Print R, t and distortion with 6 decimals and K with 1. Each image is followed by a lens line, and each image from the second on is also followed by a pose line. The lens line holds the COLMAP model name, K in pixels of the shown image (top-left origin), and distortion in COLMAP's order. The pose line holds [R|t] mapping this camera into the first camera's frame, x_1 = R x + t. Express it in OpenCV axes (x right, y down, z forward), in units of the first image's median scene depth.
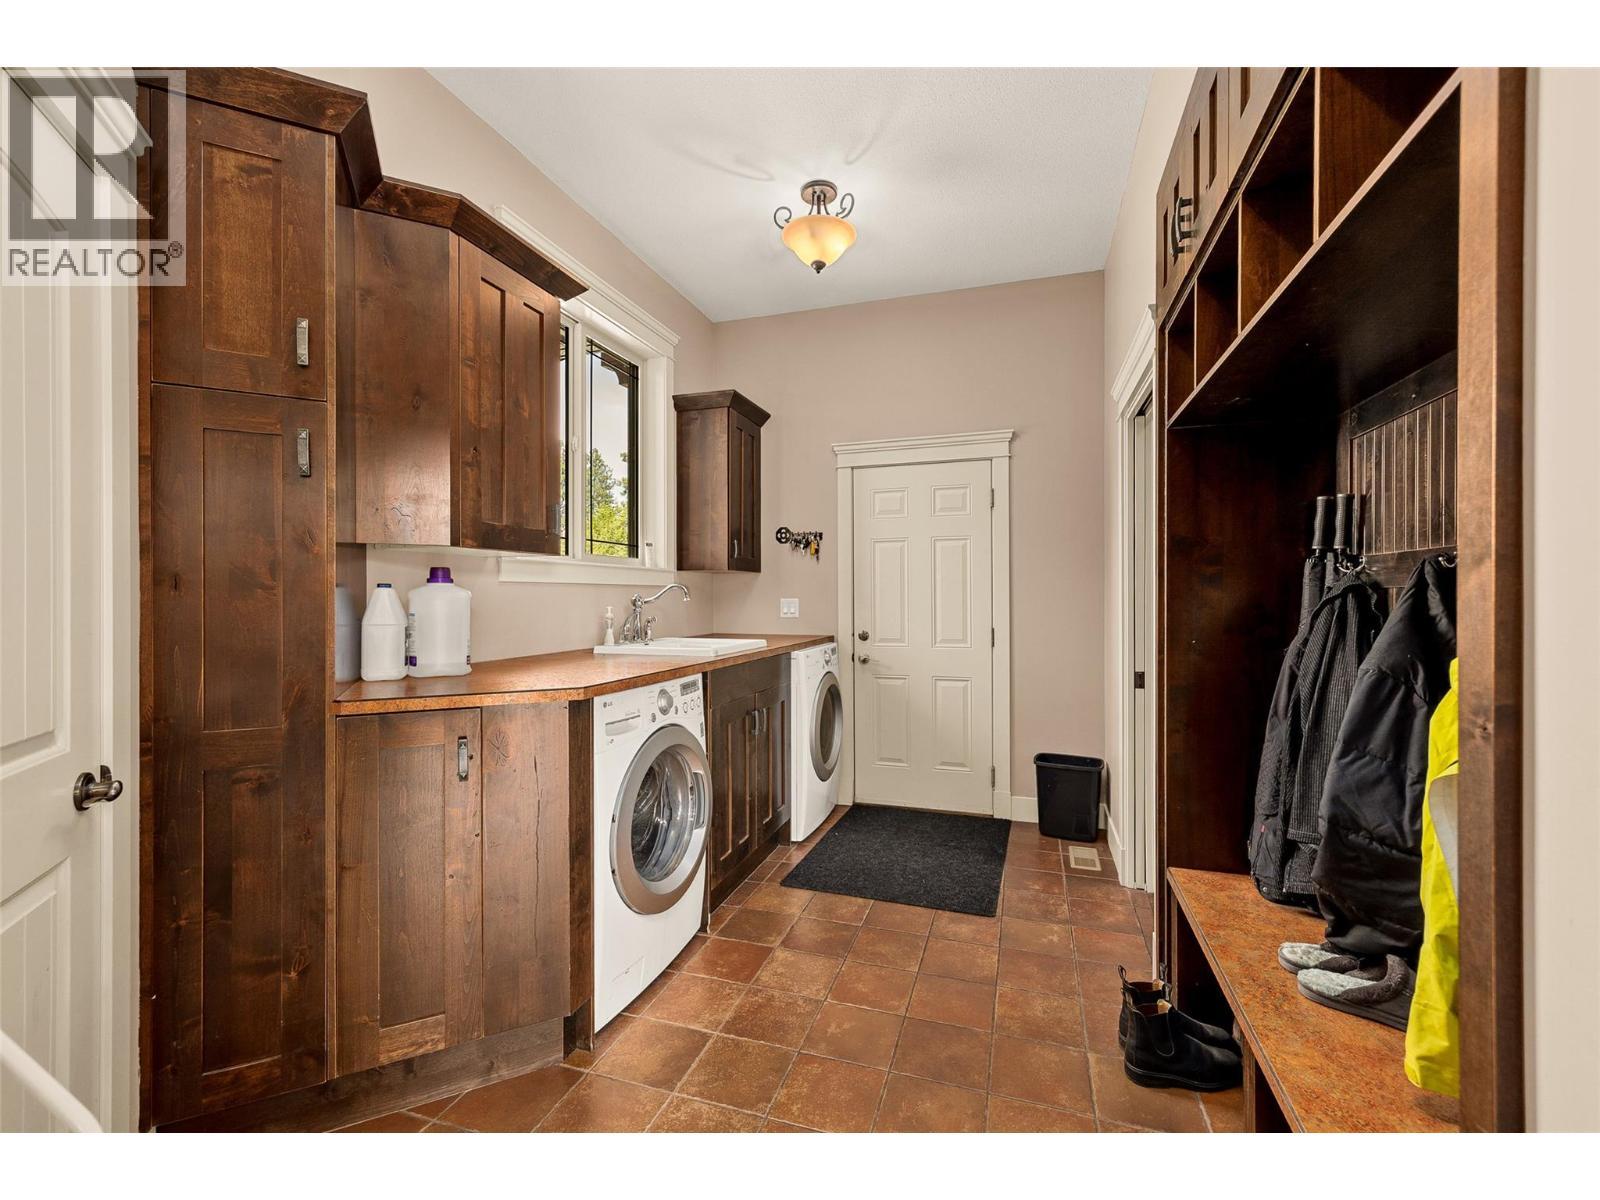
lens RADIAL K [[676.2, 0, 800.0], [0, 676.2, 600.0], [0, 0, 1]] dist [-0.000013, 0.000107]
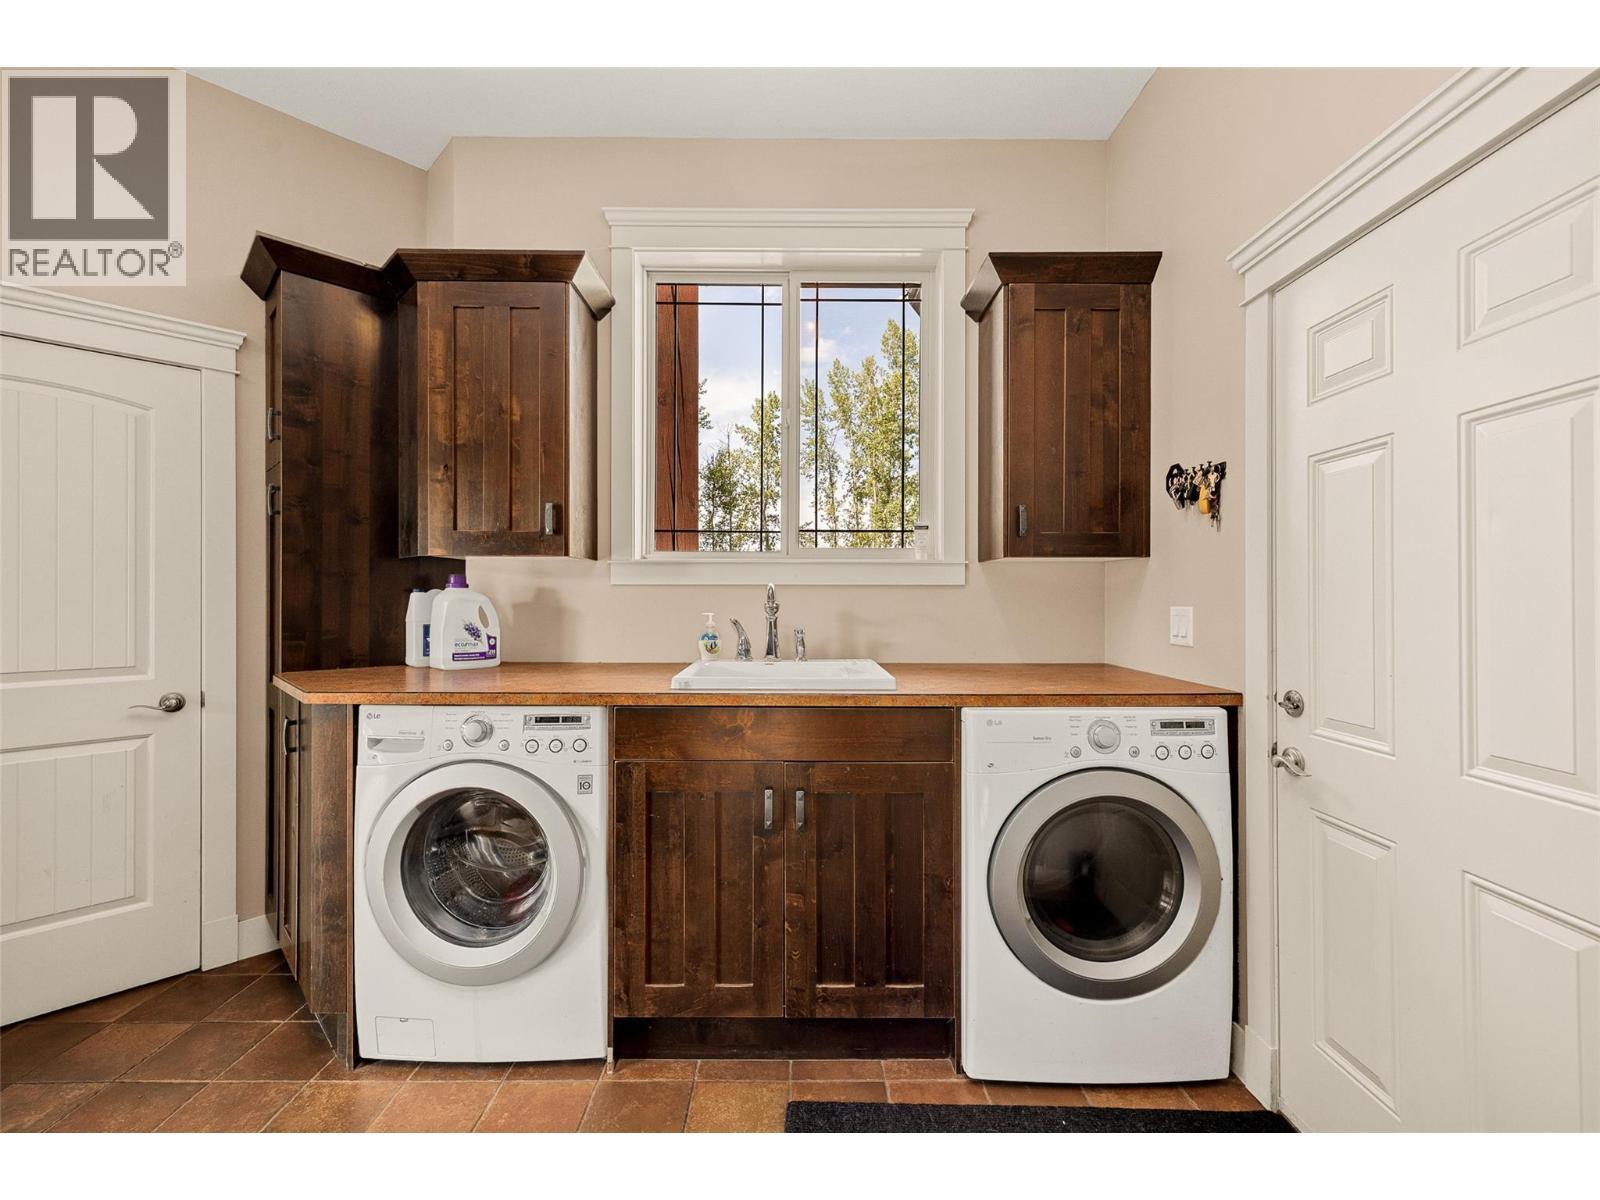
lens RADIAL K [[676.2, 0, 800.0], [0, 676.2, 600.0], [0, 0, 1]] dist [-0.000013, 0.000107]
pose [[0.321307, 0.006678, -0.946952, 0.382140], [-0.007568, 0.999961, 0.004483, -0.007492], [0.946945, 0.005726, 0.321345, 0.609287]]
